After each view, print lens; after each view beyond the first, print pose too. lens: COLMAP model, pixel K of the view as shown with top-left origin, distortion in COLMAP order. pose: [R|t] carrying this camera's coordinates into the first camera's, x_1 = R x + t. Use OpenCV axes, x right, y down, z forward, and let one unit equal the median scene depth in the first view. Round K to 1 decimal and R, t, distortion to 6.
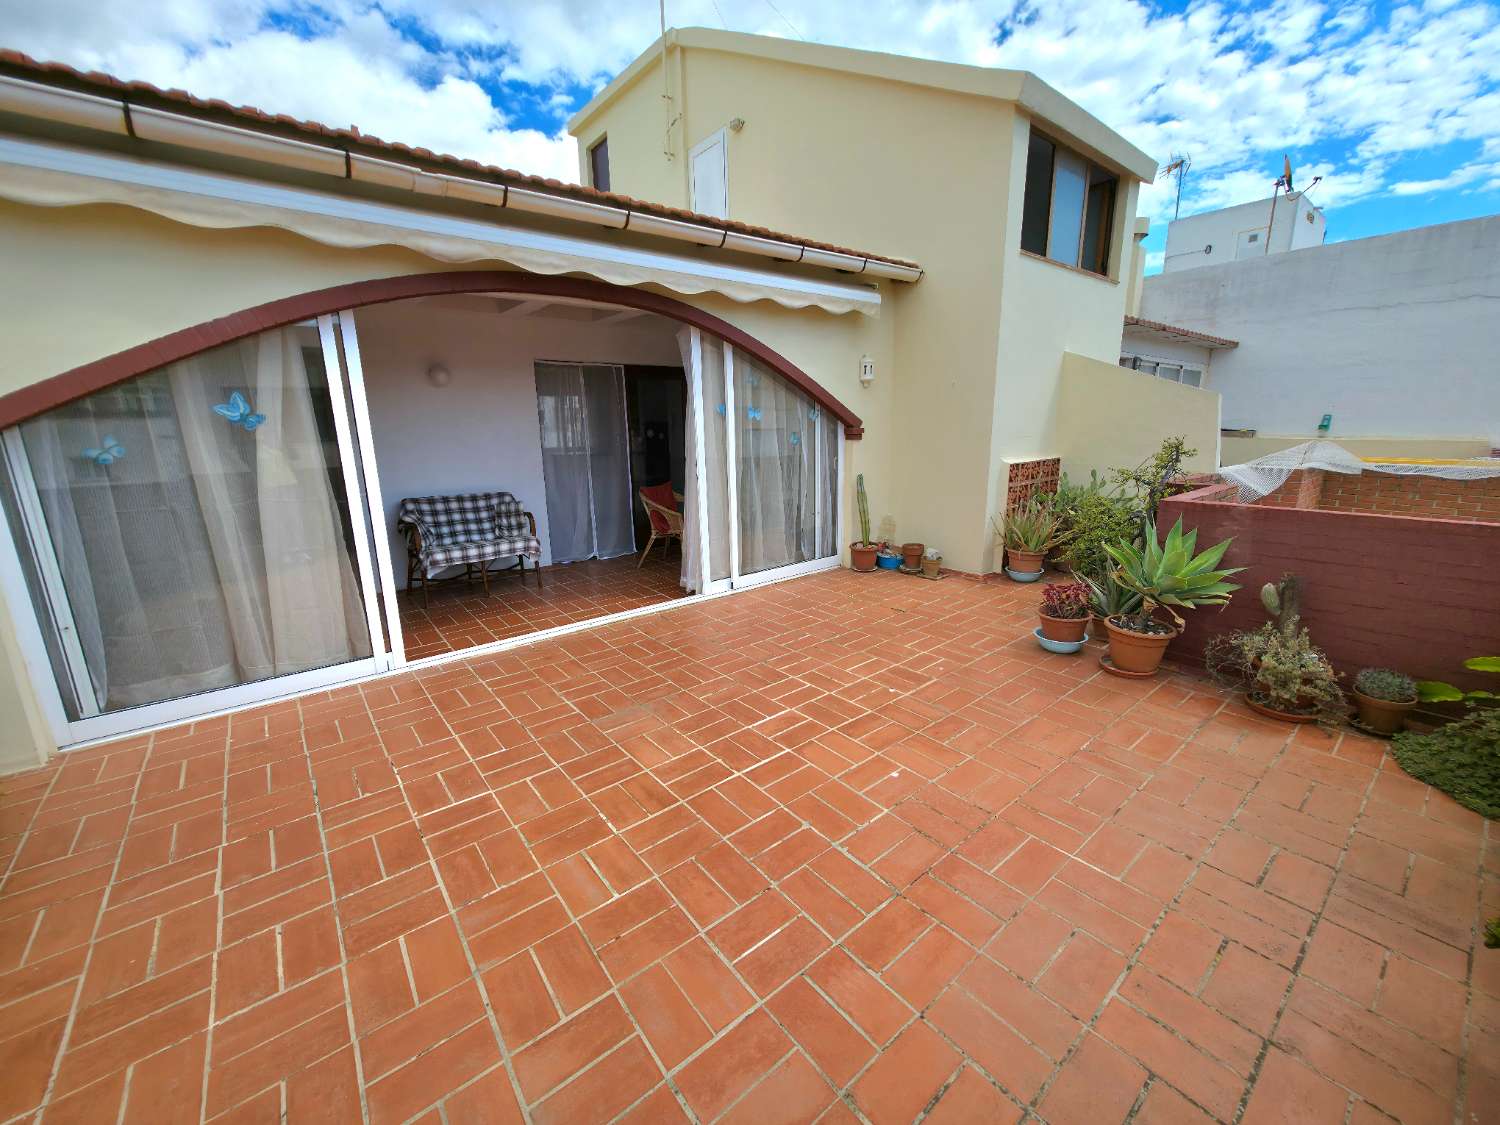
lens RADIAL K [[595.3, 0, 749.5], [0, 595.3, 557.4], [0, 0, 1]] dist [0.000989, 0.000738]
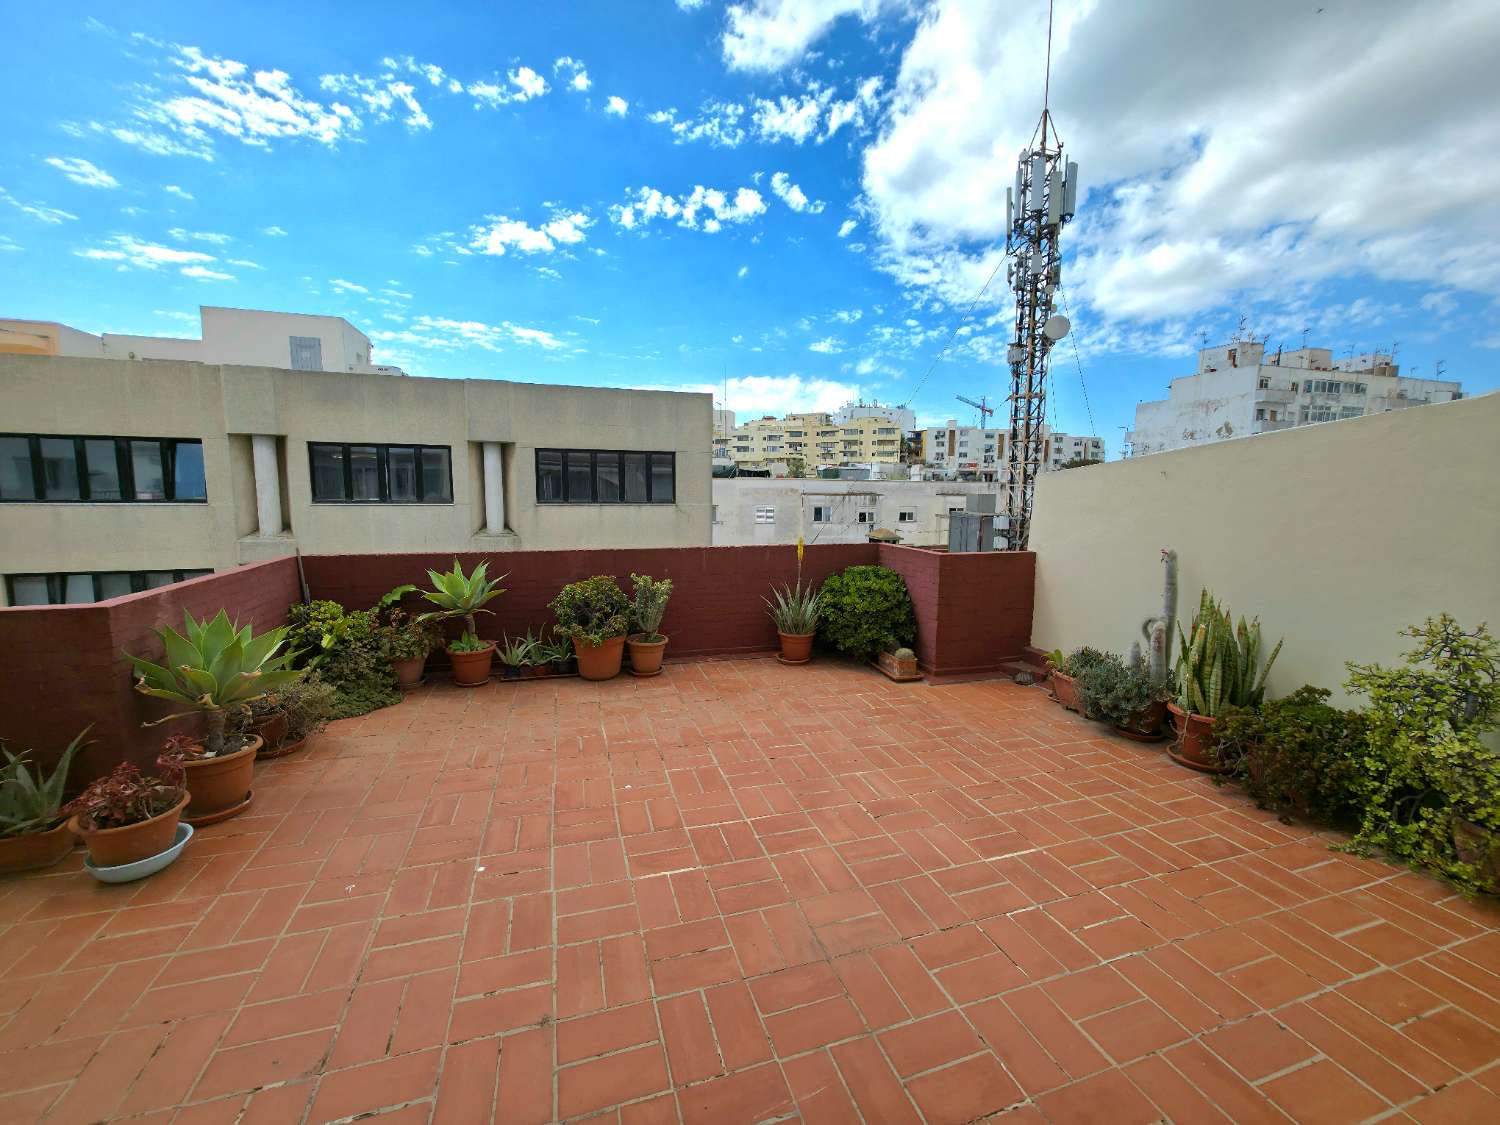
lens RADIAL K [[595.3, 0, 749.5], [0, 595.3, 557.4], [0, 0, 1]] dist [0.000989, 0.000738]
pose [[-0.931982, -0.036864, 0.360626, -0.456555], [0.083546, 0.946192, 0.312635, -0.487791], [-0.352746, 0.321499, -0.878754, 2.082156]]
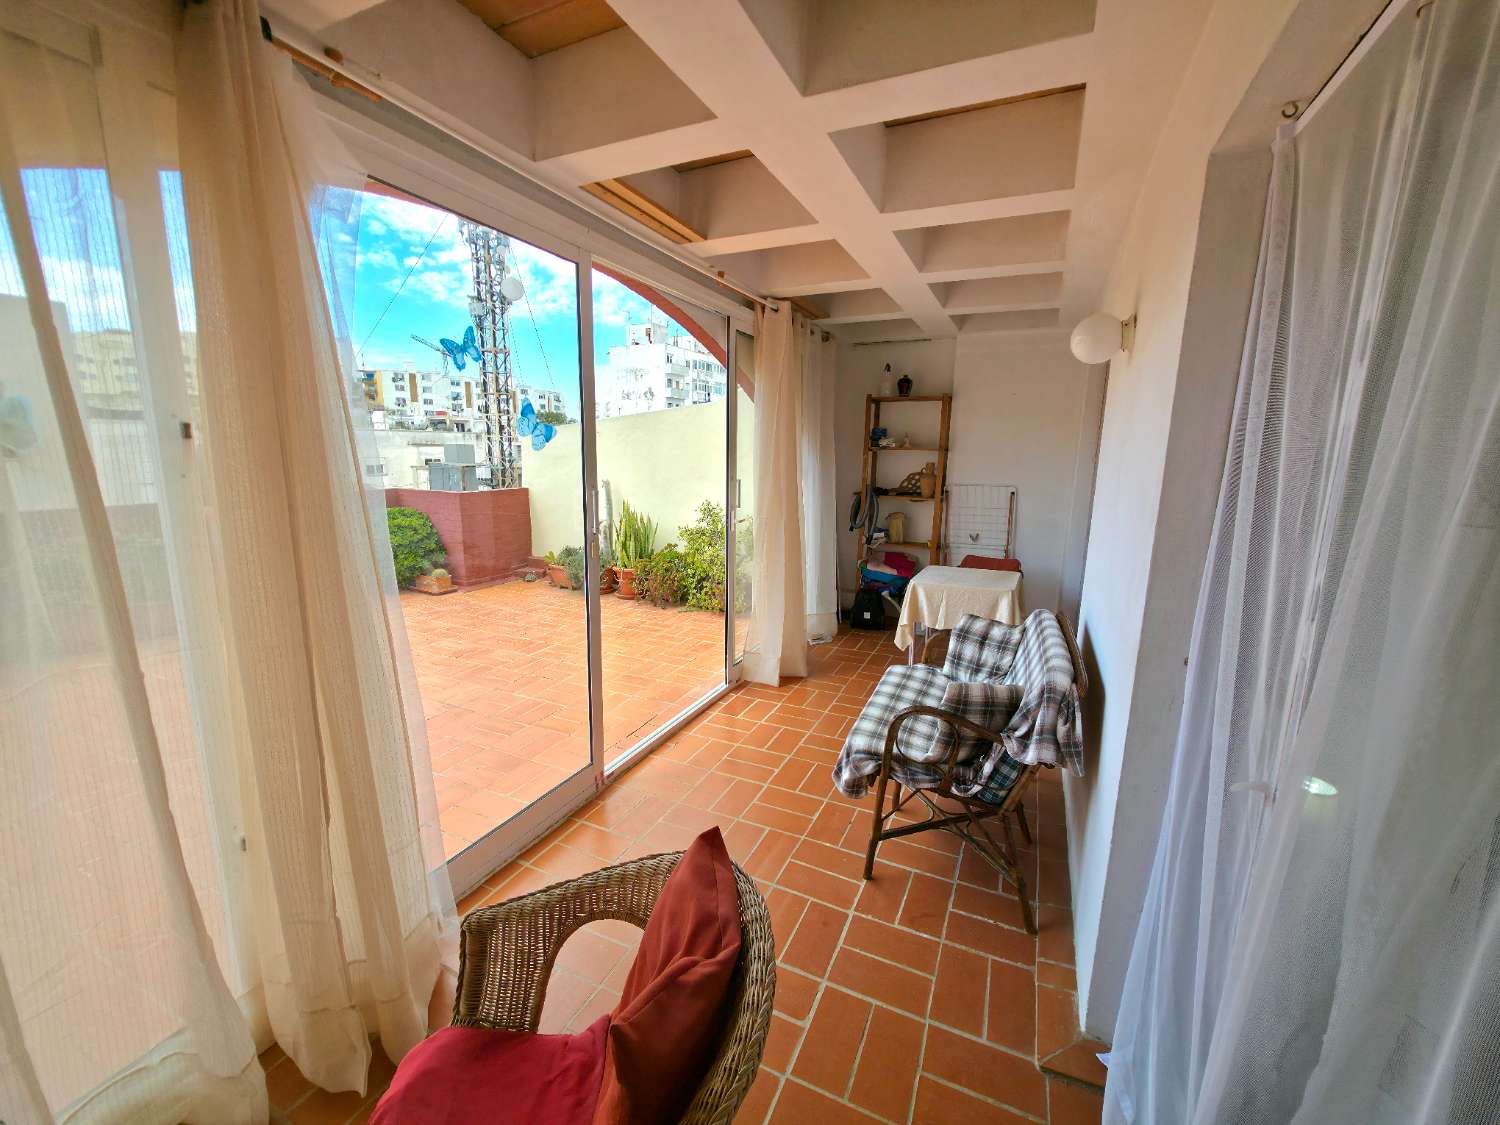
lens RADIAL K [[595.3, 0, 749.5], [0, 595.3, 557.4], [0, 0, 1]] dist [0.000989, 0.000738]
pose [[-0.899070, 0.080628, -0.430316, -0.319001], [-0.100270, 0.918849, 0.381659, -0.695692], [0.426168, 0.386286, -0.818025, 2.941414]]
